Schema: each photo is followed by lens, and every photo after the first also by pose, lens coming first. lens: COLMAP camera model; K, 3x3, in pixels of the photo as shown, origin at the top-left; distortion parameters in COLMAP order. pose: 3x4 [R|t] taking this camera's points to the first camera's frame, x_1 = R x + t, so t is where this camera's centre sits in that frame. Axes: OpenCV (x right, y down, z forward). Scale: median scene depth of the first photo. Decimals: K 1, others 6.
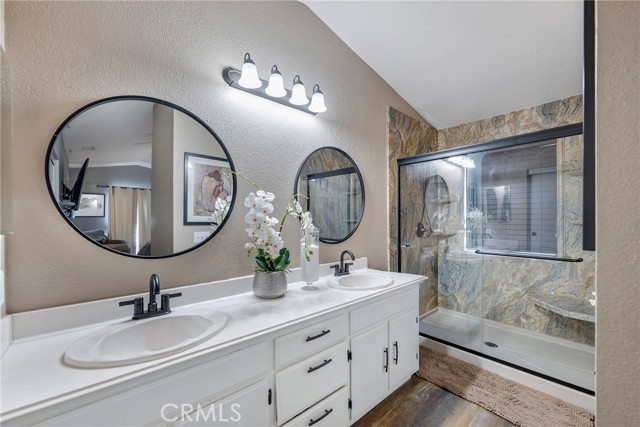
lens RADIAL K [[260.3, 0, 317.5], [0, 260.3, 217.2], [0, 0, 1]] dist [0.000305, -0.000265]
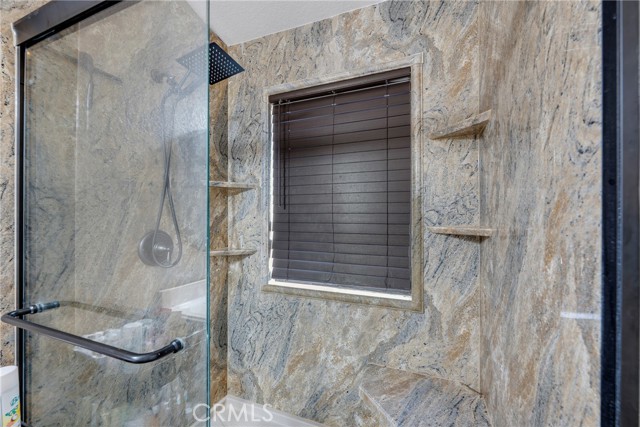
lens RADIAL K [[260.3, 0, 321.2], [0, 260.3, 216.3], [0, 0, 1]] dist [0.000305, -0.000265]
pose [[0.904615, 0.007445, 0.426164, 0.484003], [-0.004629, 0.999960, -0.007641, -0.001184], [-0.426204, 0.004939, 0.904614, 0.546247]]
